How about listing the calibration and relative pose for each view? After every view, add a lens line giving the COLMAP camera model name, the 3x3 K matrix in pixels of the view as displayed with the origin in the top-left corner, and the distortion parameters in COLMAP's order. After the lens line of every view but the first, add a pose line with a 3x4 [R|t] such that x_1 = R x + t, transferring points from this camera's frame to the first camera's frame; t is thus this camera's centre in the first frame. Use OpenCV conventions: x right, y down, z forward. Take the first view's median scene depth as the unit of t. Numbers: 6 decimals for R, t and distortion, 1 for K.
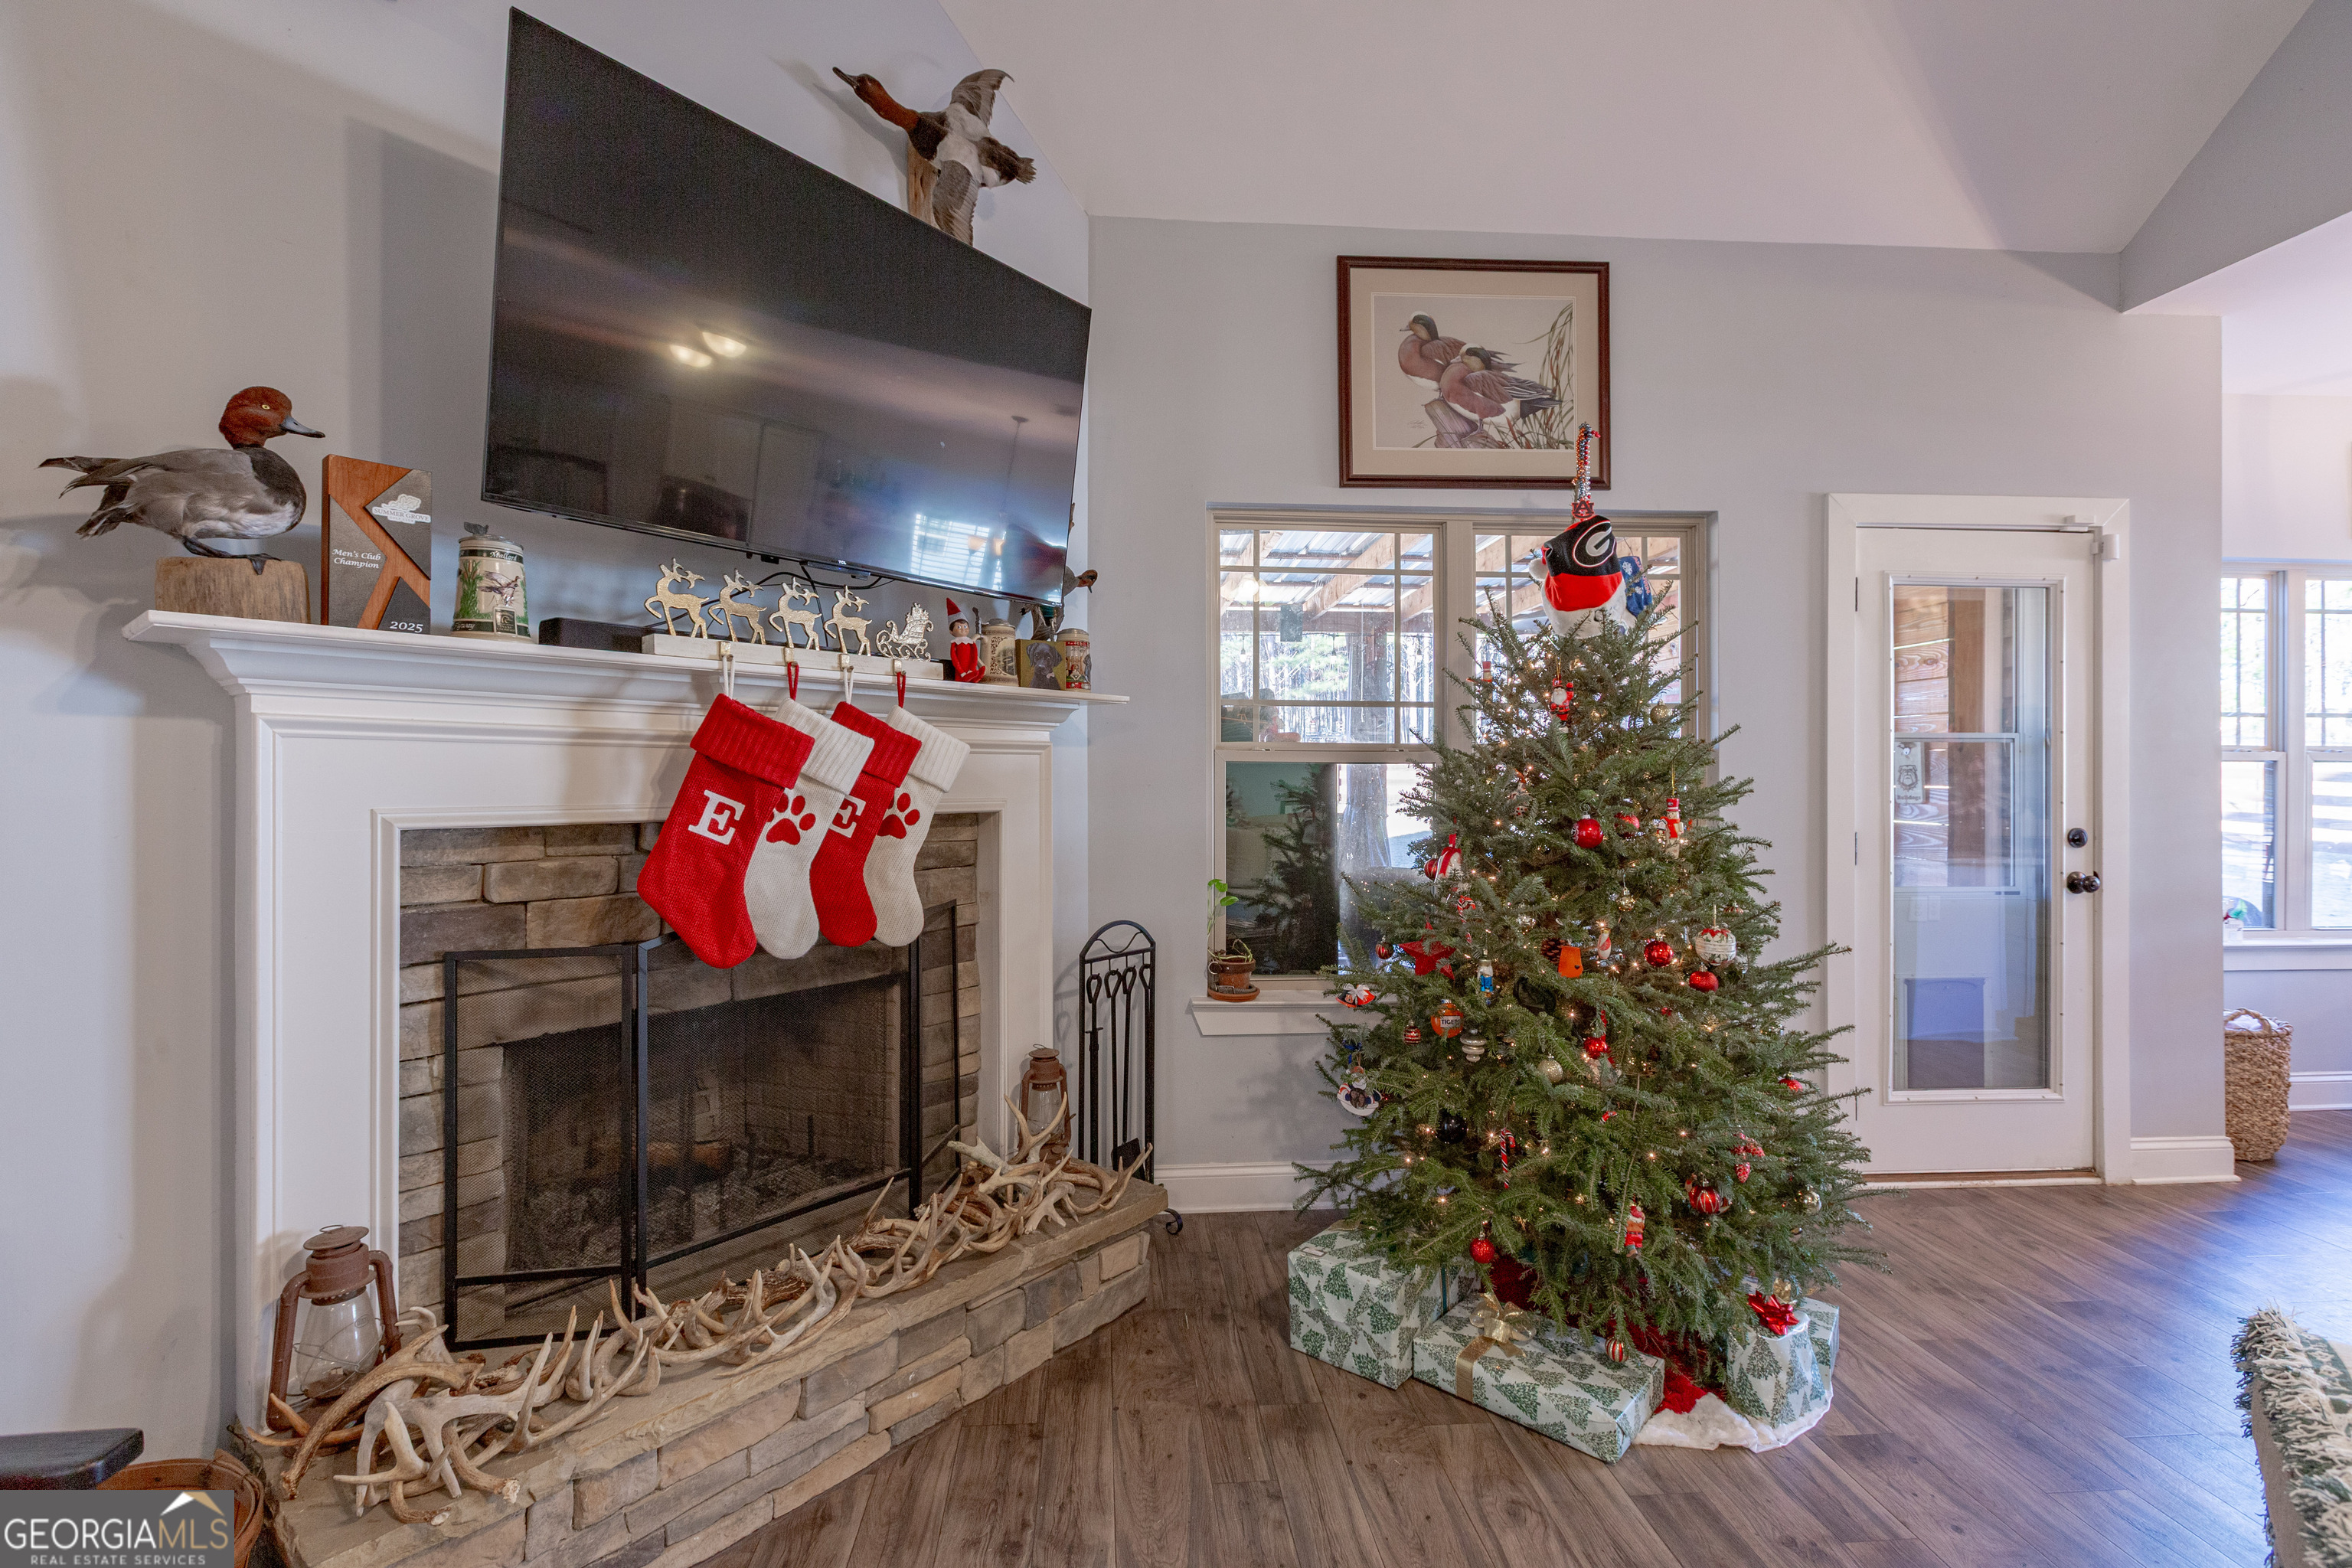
lens RADIAL K [[1054.3, 0, 1164.8], [0, 1054.3, 772.3], [0, 0, 1]] dist [0.000782, -0.001414]
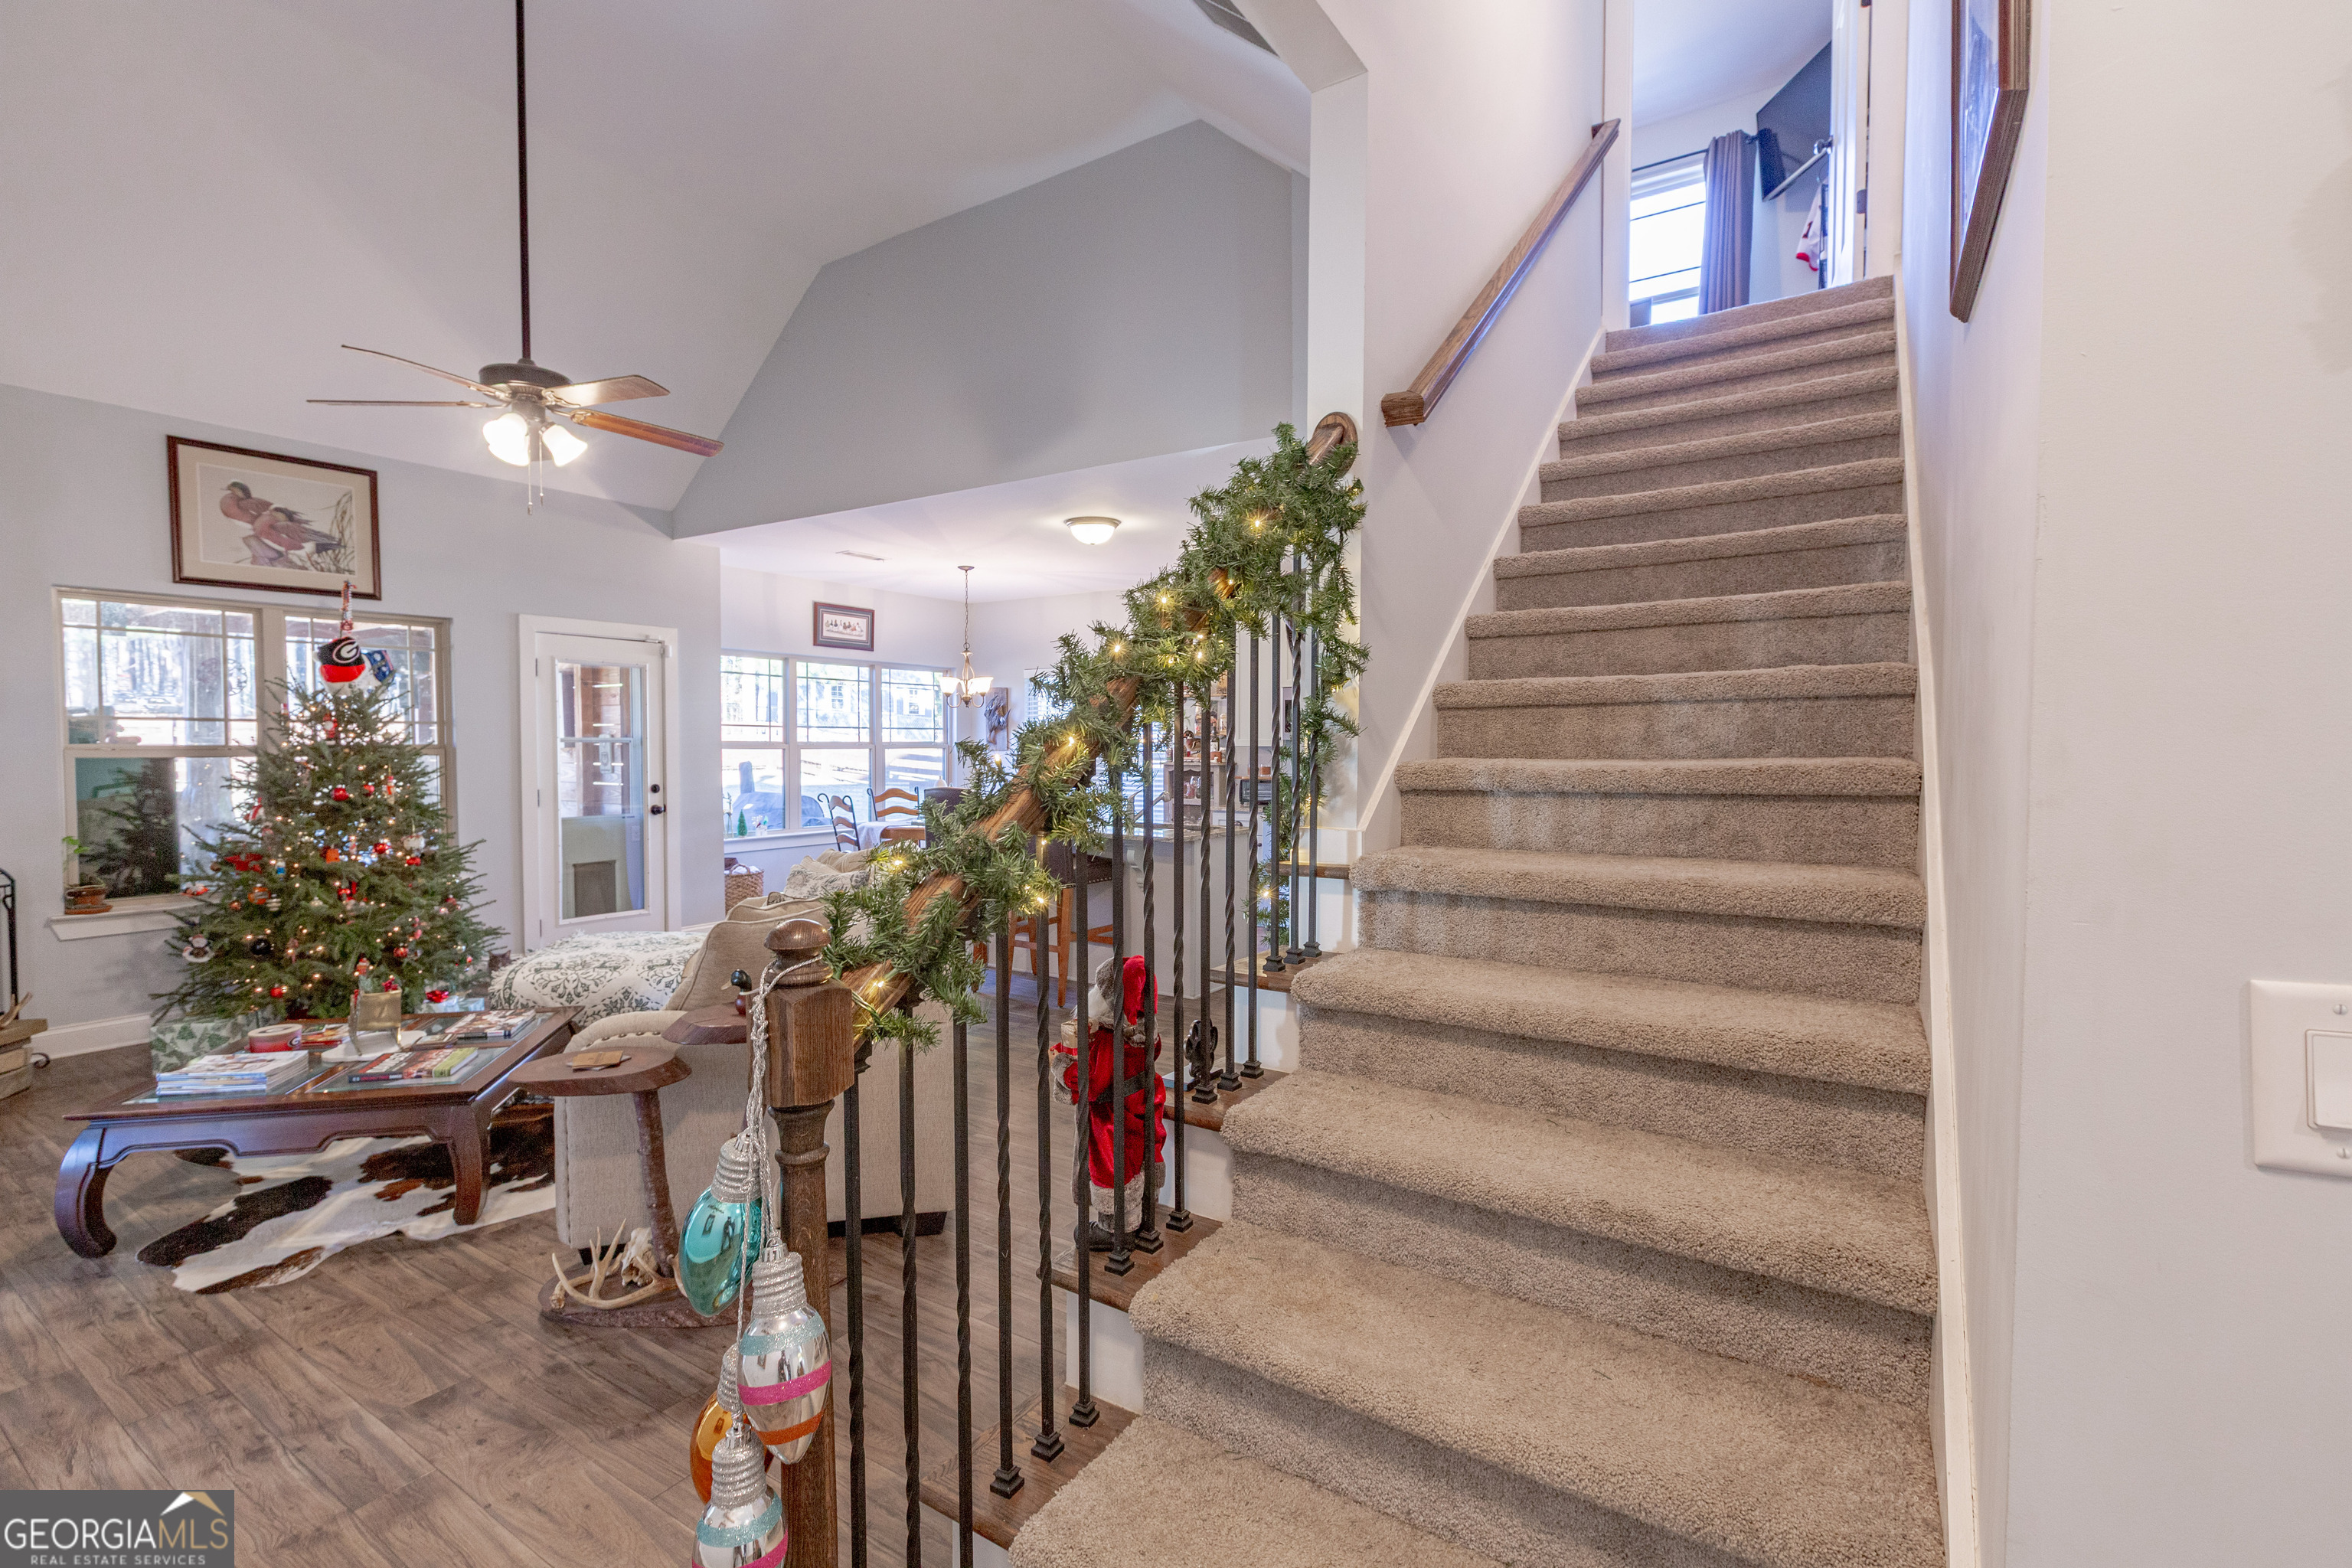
lens RADIAL K [[1054.3, 0, 1174.0], [0, 1054.3, 773.4], [0, 0, 1]] dist [0.000782, -0.001414]
pose [[0.599206, -0.024366, 0.800224, -0.254408], [-0.000397, 0.999528, 0.030732, -0.043130], [-0.800595, -0.018733, 0.598913, -1.422152]]
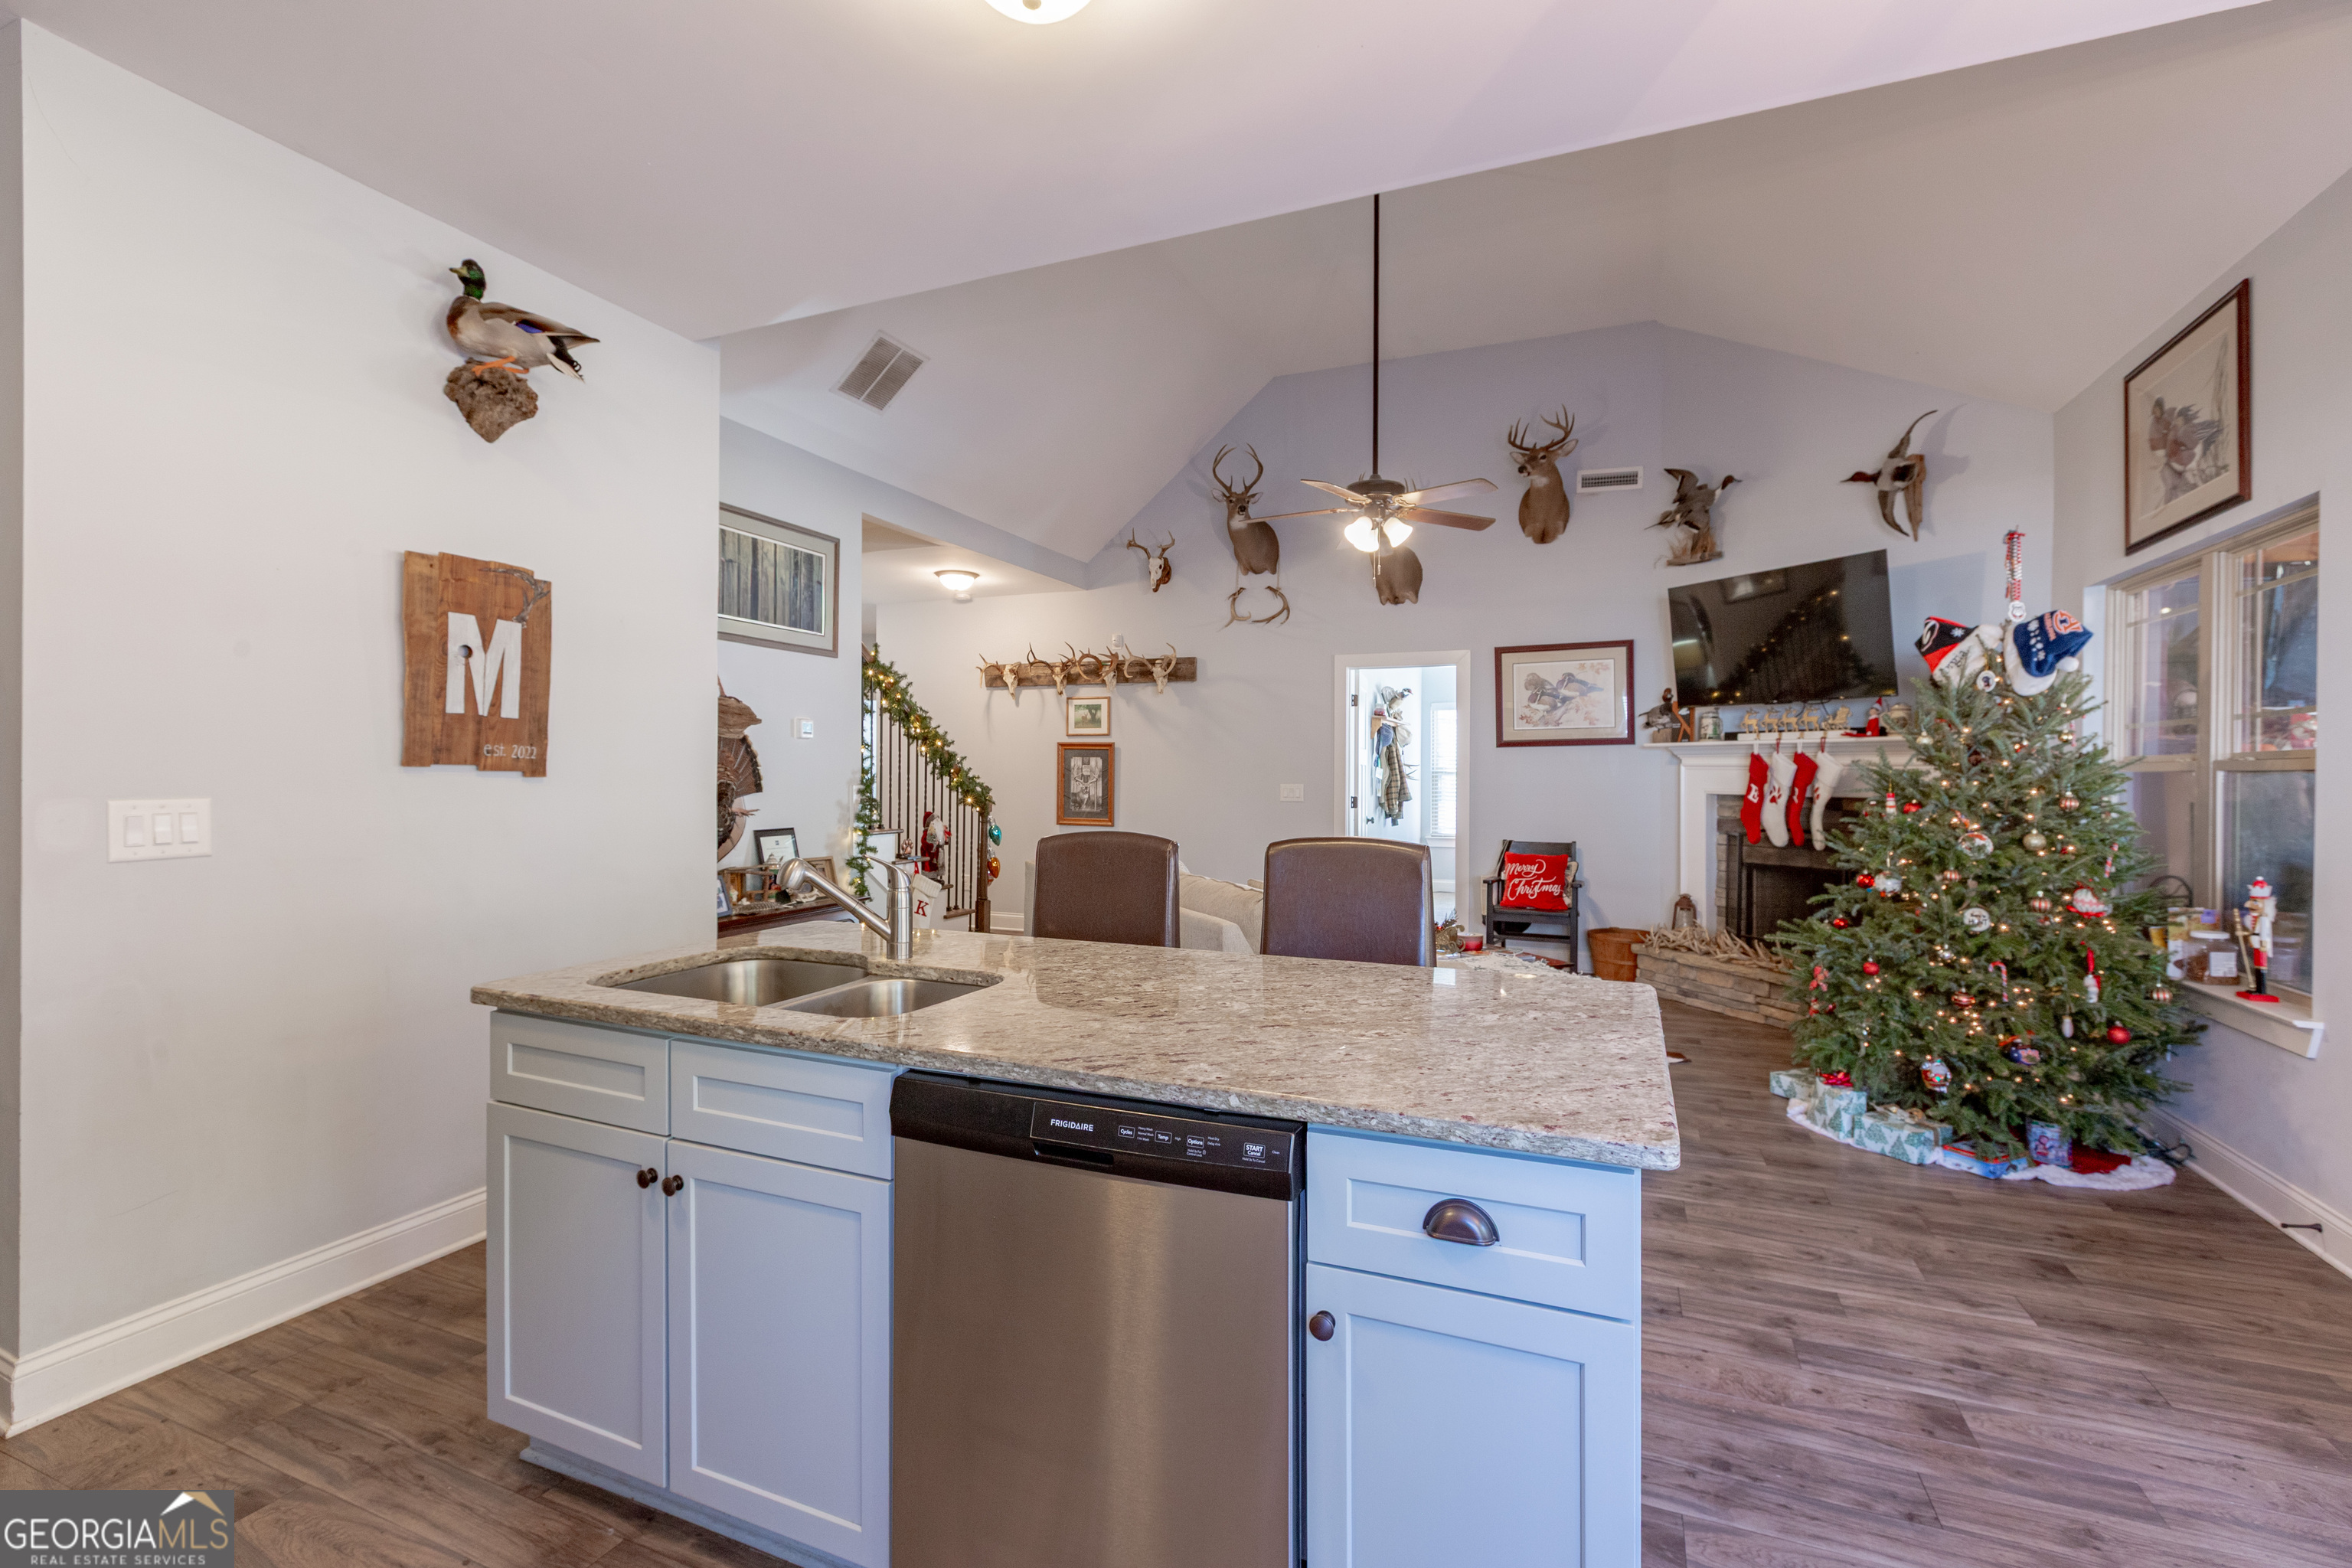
lens RADIAL K [[1054.3, 0, 1158.1], [0, 1054.3, 785.7], [0, 0, 1]] dist [0.000782, -0.001414]
pose [[-0.469919, 0.004646, -0.882698, 2.291209], [-0.004786, 0.999958, 0.007811, 0.004357], [0.882697, 0.007895, -0.469877, 0.697788]]
